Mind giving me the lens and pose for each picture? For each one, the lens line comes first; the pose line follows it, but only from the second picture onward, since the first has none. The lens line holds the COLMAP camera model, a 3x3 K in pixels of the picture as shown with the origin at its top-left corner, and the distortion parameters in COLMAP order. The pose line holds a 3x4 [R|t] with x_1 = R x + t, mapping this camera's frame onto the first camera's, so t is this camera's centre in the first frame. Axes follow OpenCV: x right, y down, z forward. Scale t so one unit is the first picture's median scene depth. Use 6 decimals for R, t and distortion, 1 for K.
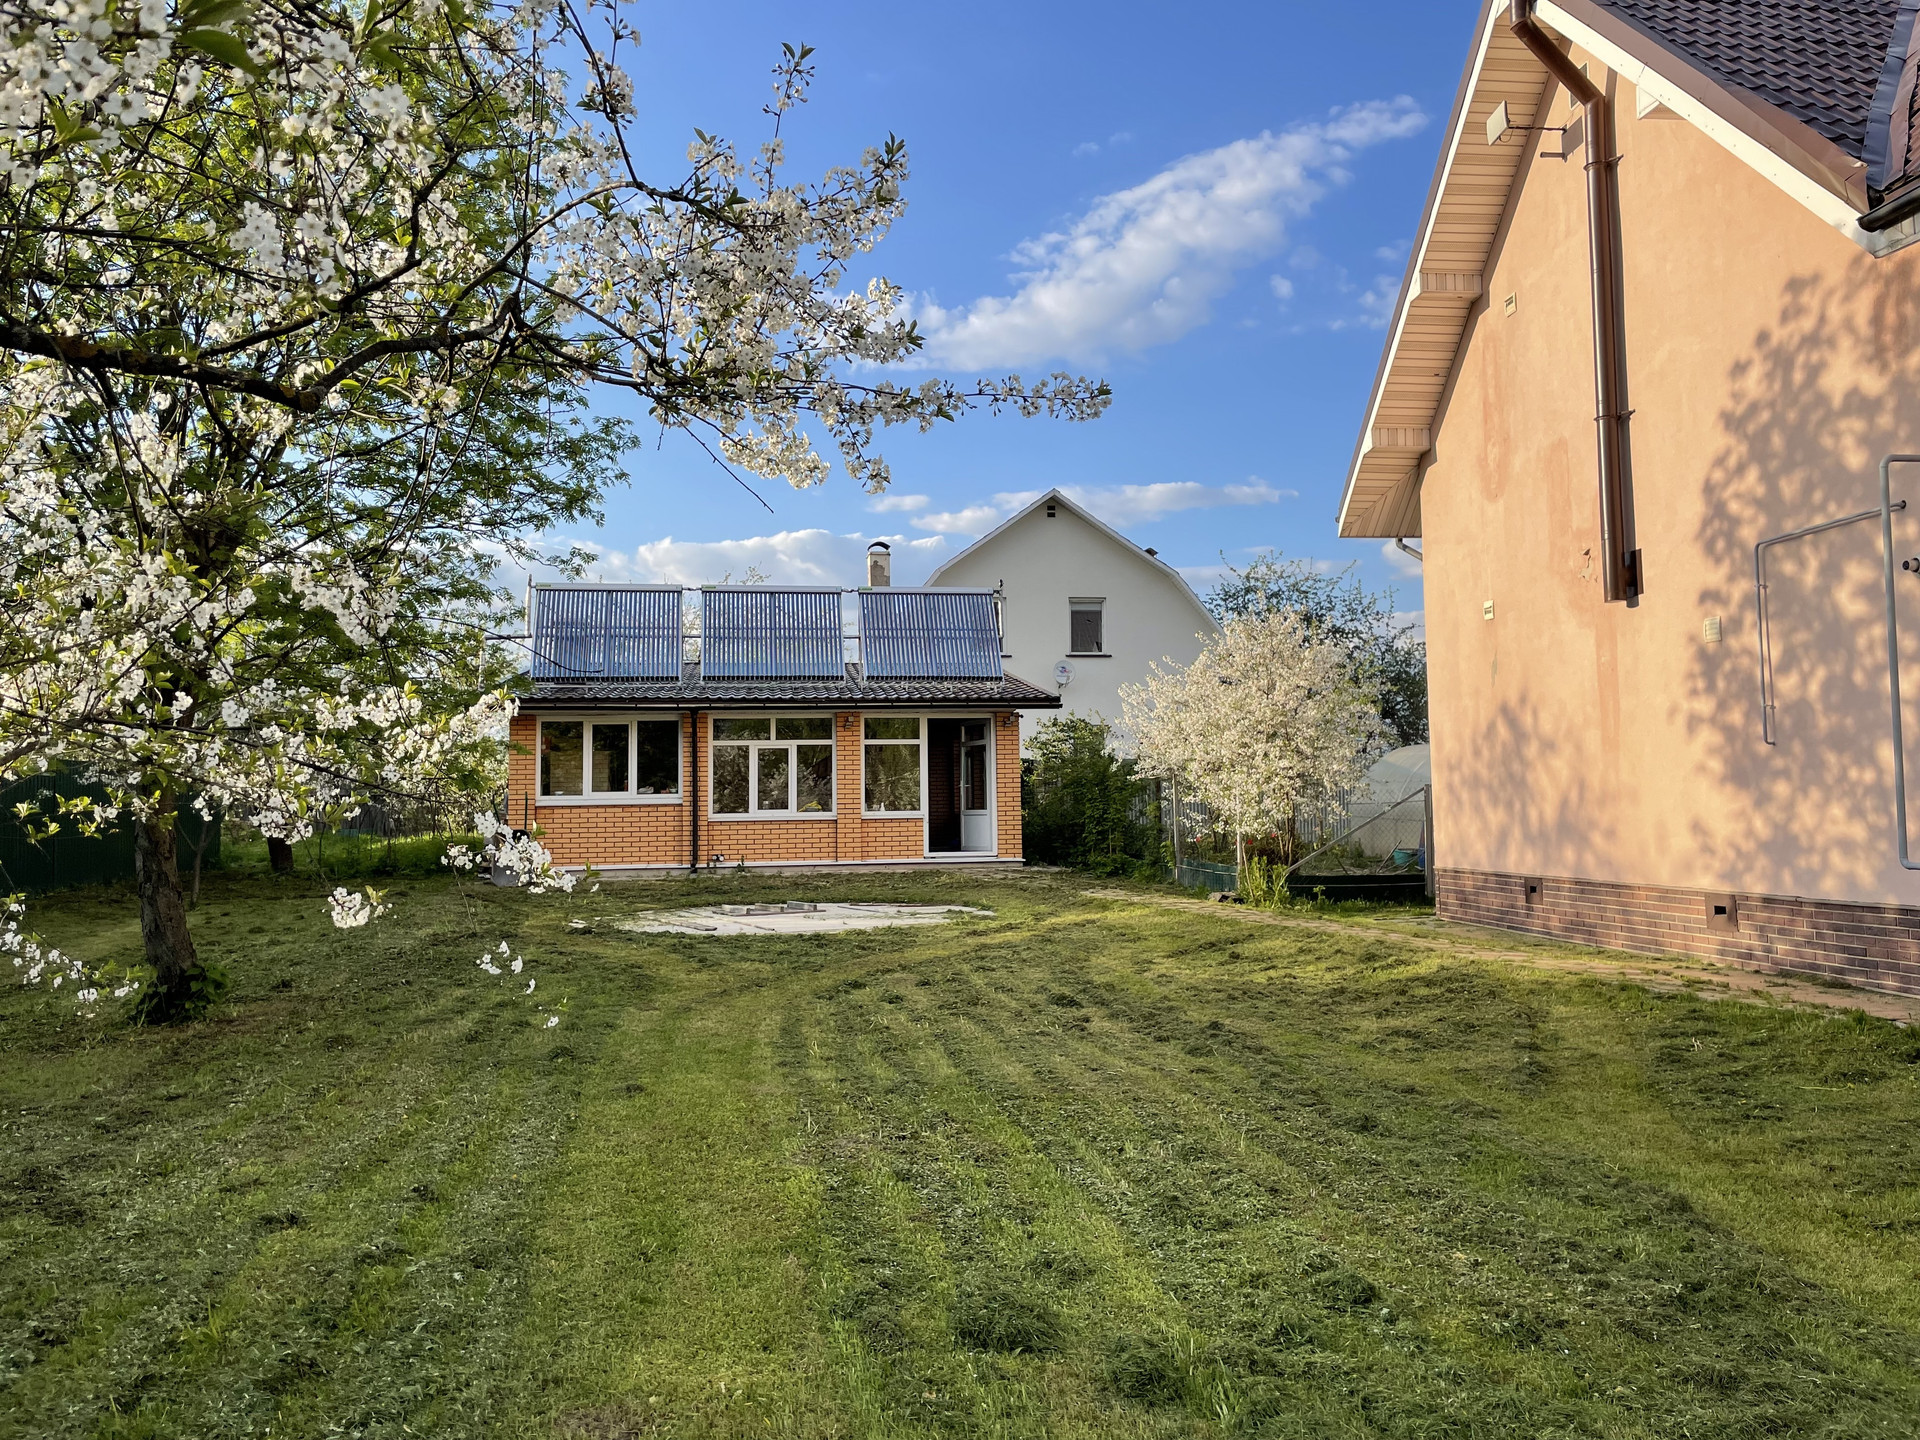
lens RADIAL K [[1450.9, 0, 964.5], [0, 1450.9, 697.7], [0, 0, 1]] dist [0.126174, -0.196175]
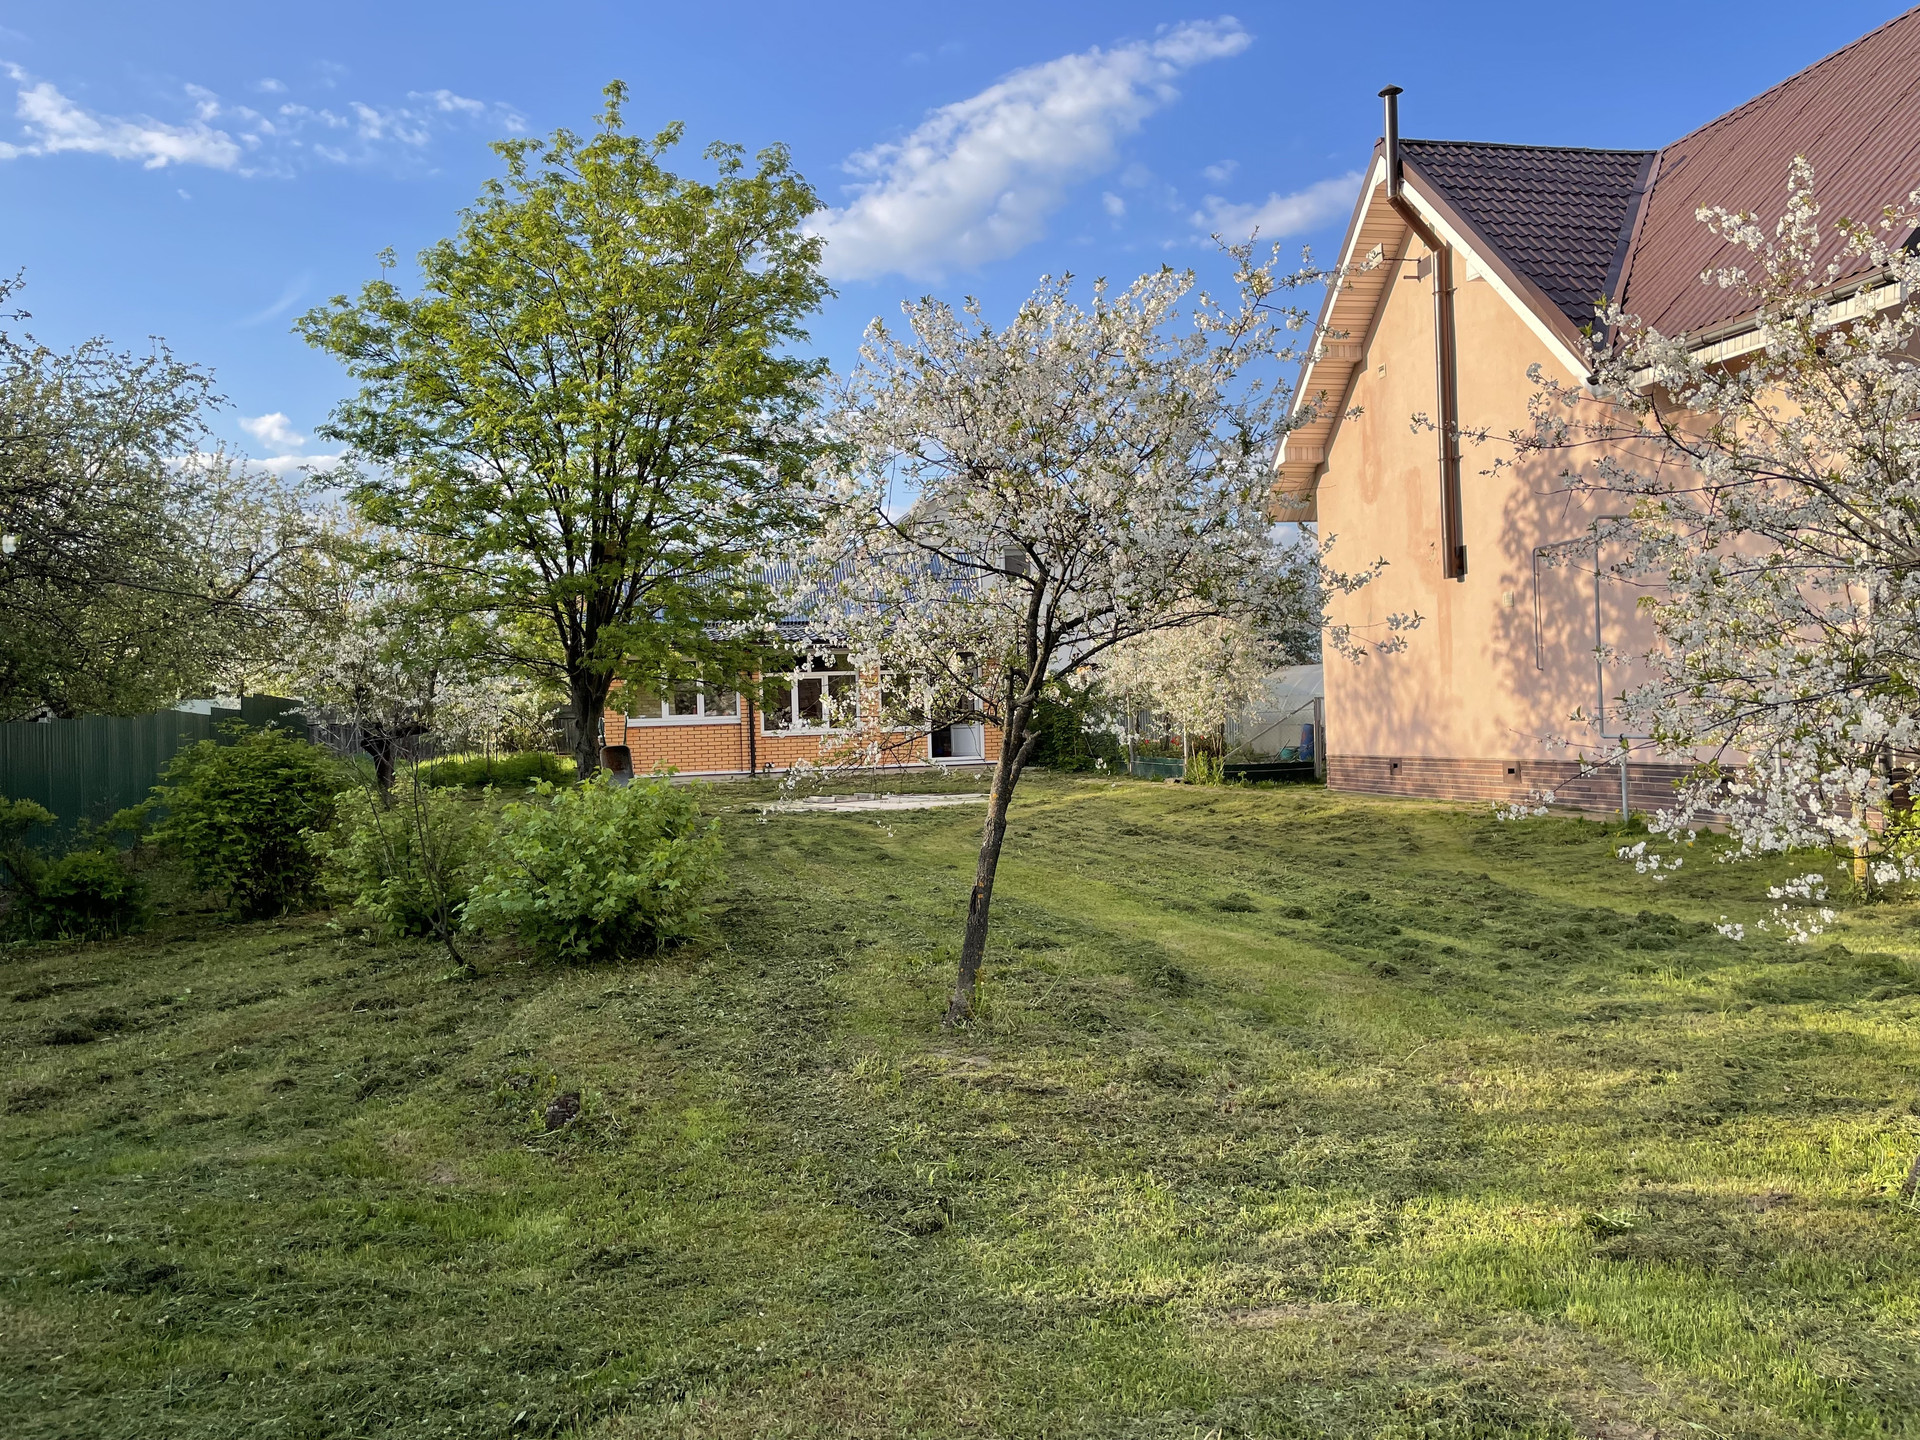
lens RADIAL K [[1454.7, 0, 960.1], [0, 1454.7, 701.8], [0, 0, 1]] dist [0.122532, -0.394145]
pose [[0.994162, -0.016591, 0.106617, -0.255171], [0.010474, 0.998280, 0.057679, -0.031713], [-0.107390, -0.056225, 0.992626, -0.519466]]
